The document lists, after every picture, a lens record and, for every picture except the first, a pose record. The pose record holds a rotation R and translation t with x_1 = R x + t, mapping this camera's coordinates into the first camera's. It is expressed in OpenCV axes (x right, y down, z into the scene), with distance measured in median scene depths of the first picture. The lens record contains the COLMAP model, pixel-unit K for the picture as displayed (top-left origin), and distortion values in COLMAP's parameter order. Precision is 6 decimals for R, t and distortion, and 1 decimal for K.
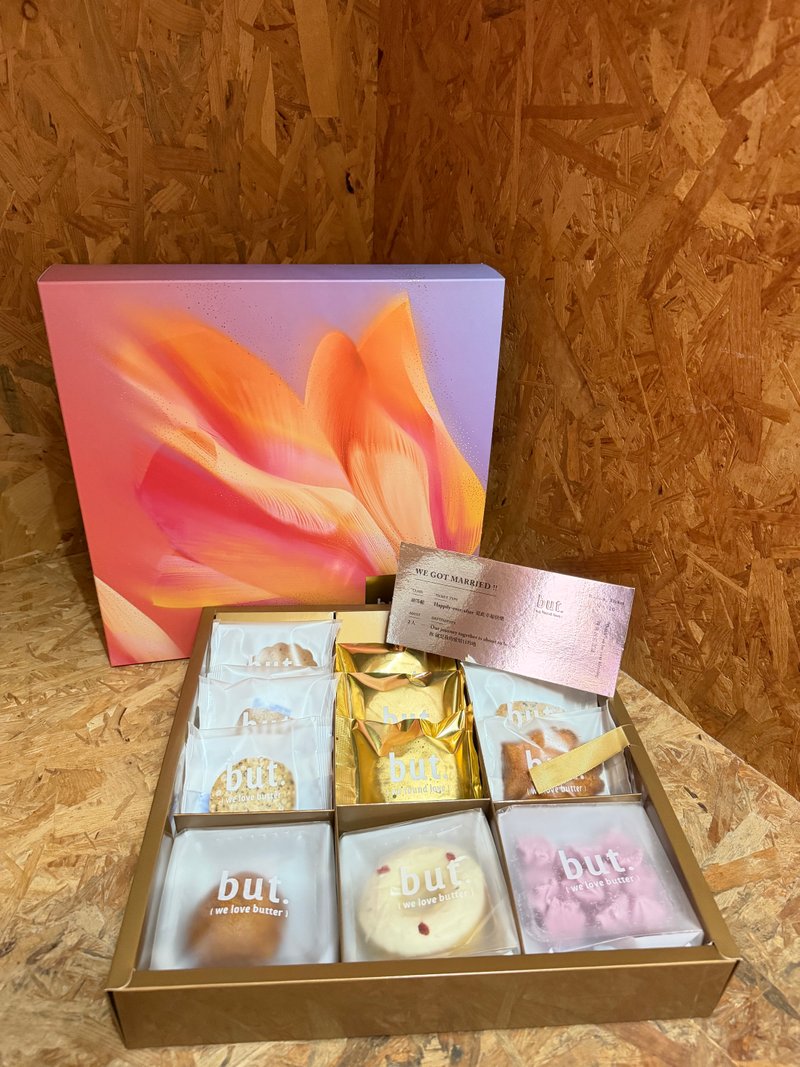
lens RADIAL K [[744.5, 0, 400.0], [0, 744.5, 533.5], [0, 0, 1]] dist [0.004209, -0.029629]
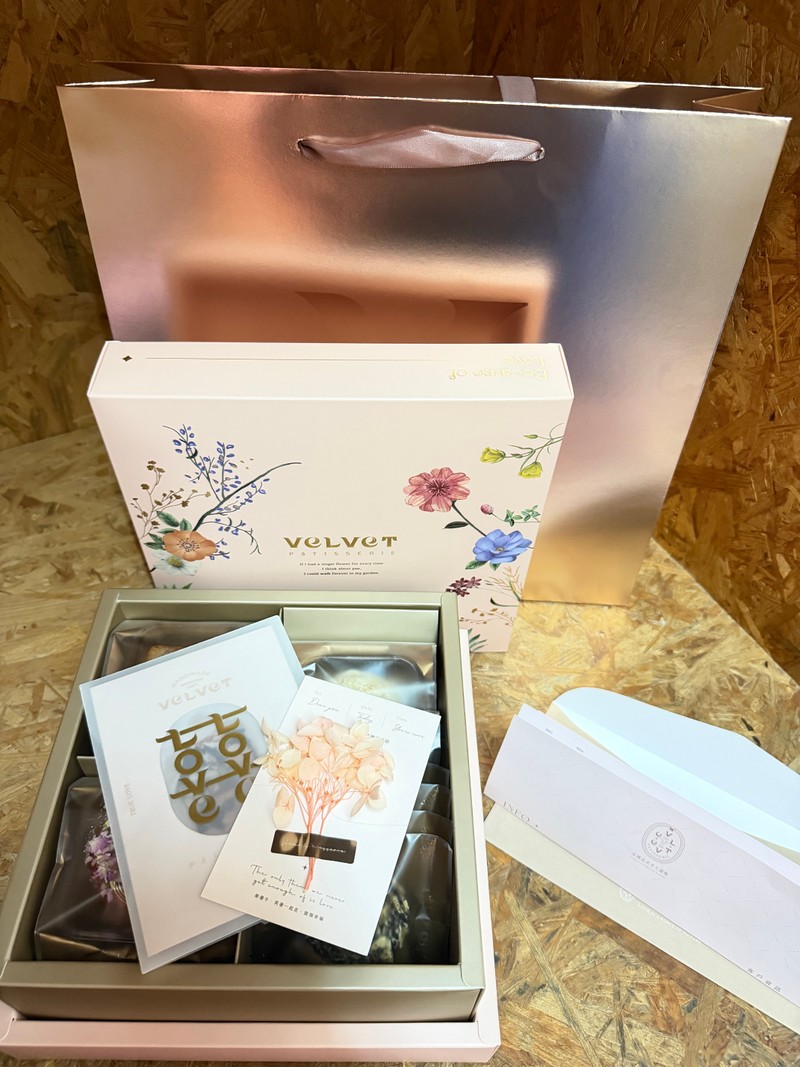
lens RADIAL K [[756.6, 0, 400.0], [0, 756.6, 533.5], [0, 0, 1]] dist [-0.026629, 0.002950]
pose [[0.994074, 0.071918, -0.081520, -0.012979], [-0.045377, 0.955945, 0.290017, -0.159306], [0.098786, -0.284600, 0.953543, 0.047474]]
